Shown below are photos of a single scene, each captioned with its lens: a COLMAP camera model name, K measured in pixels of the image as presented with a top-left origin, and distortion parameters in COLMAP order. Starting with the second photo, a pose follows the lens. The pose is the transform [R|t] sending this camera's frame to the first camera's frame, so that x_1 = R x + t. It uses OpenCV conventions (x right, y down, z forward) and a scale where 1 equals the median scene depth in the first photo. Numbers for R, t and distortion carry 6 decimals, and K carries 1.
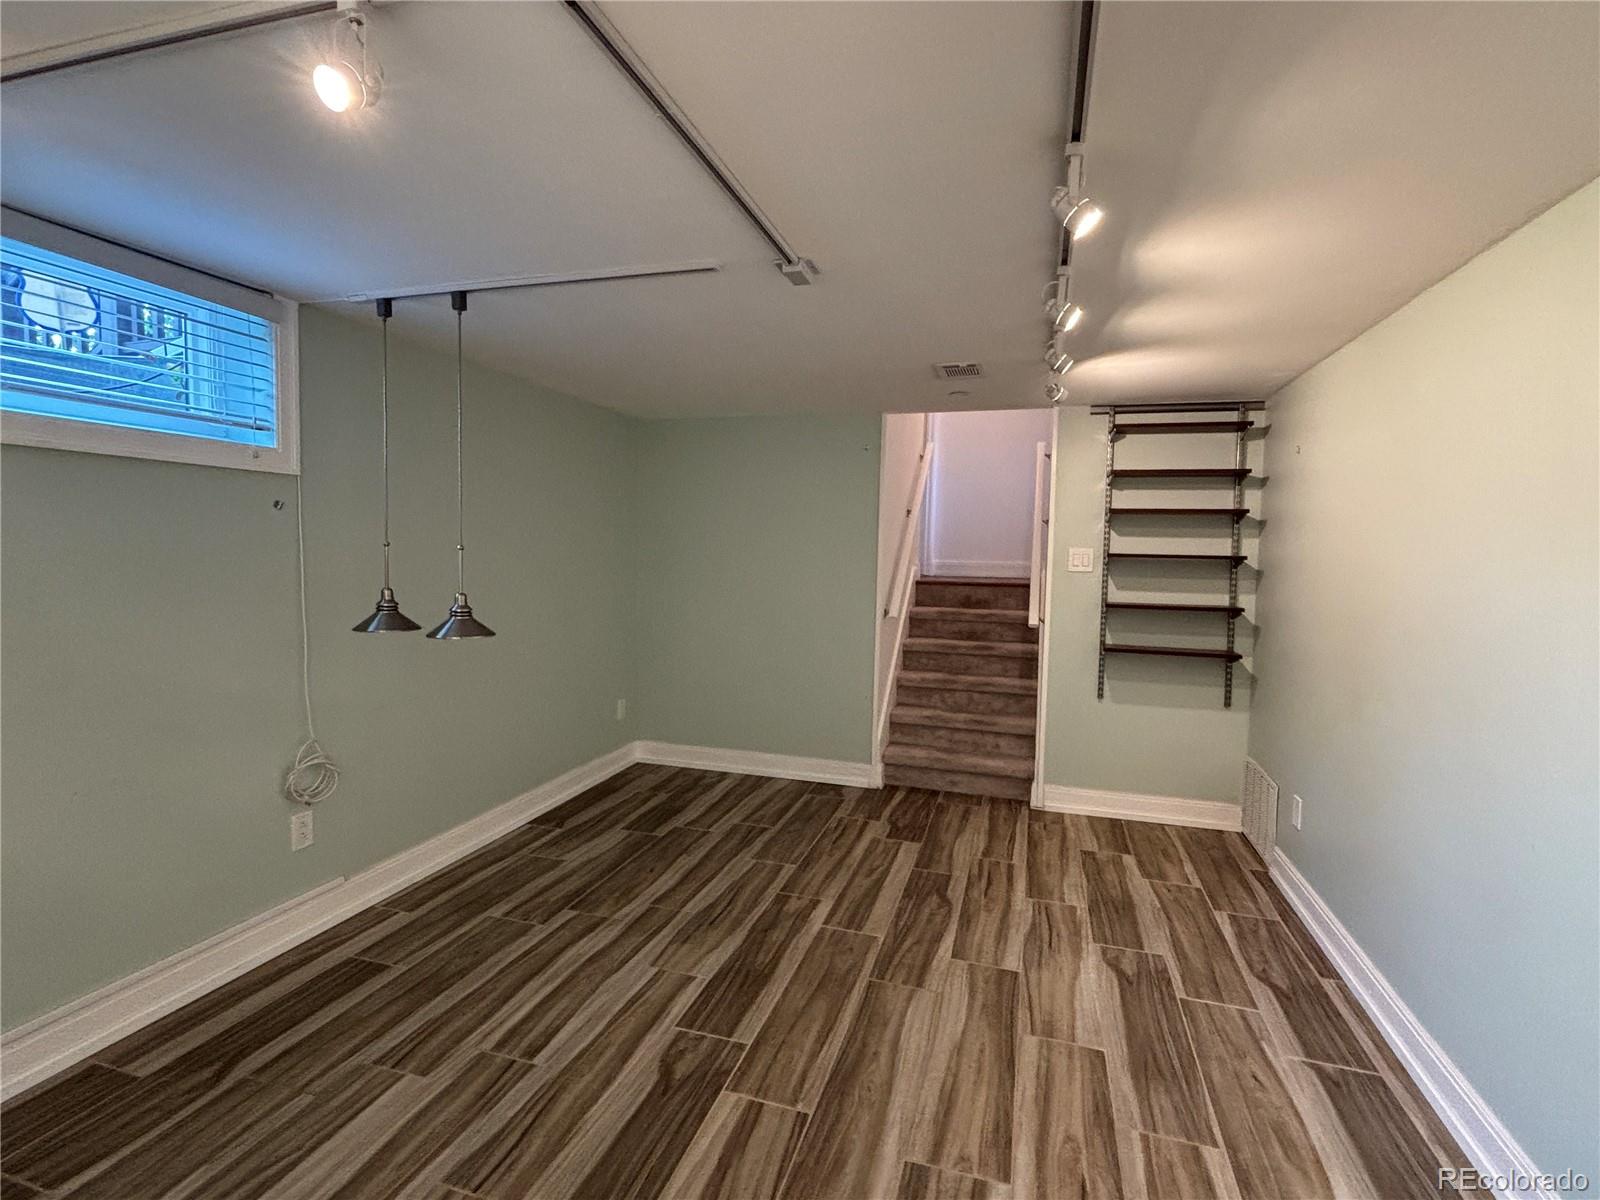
lens RADIAL K [[783.7, 0, 800.0], [0, 783.7, 600.0], [0, 0, 1]] dist [-0.000075, -0.000039]
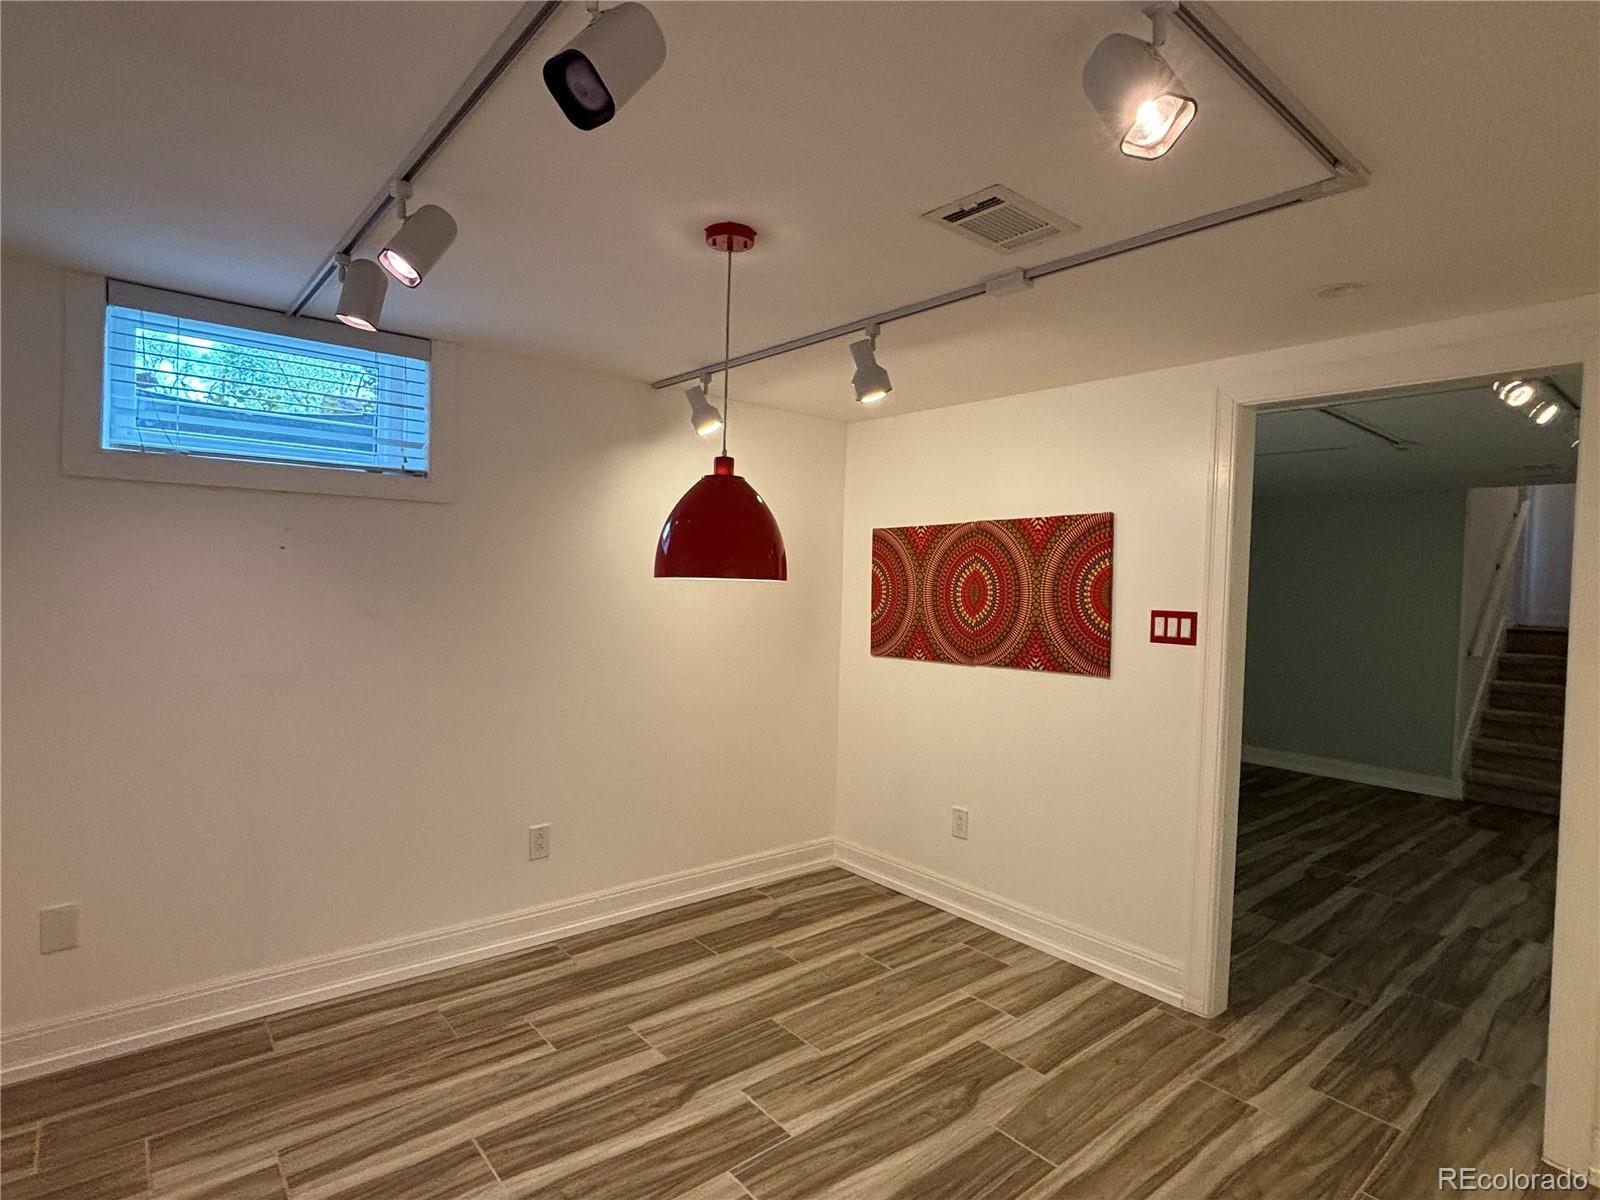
lens RADIAL K [[842.4, 0, 800.0], [0, 842.4, 600.0], [0, 0, 1]] dist [-0.000723, 0.000980]
pose [[0.839822, 0.019256, -0.542520, -0.062040], [-0.049182, 0.997960, -0.040713, 0.046784], [0.540629, 0.060874, 0.839056, -0.759345]]
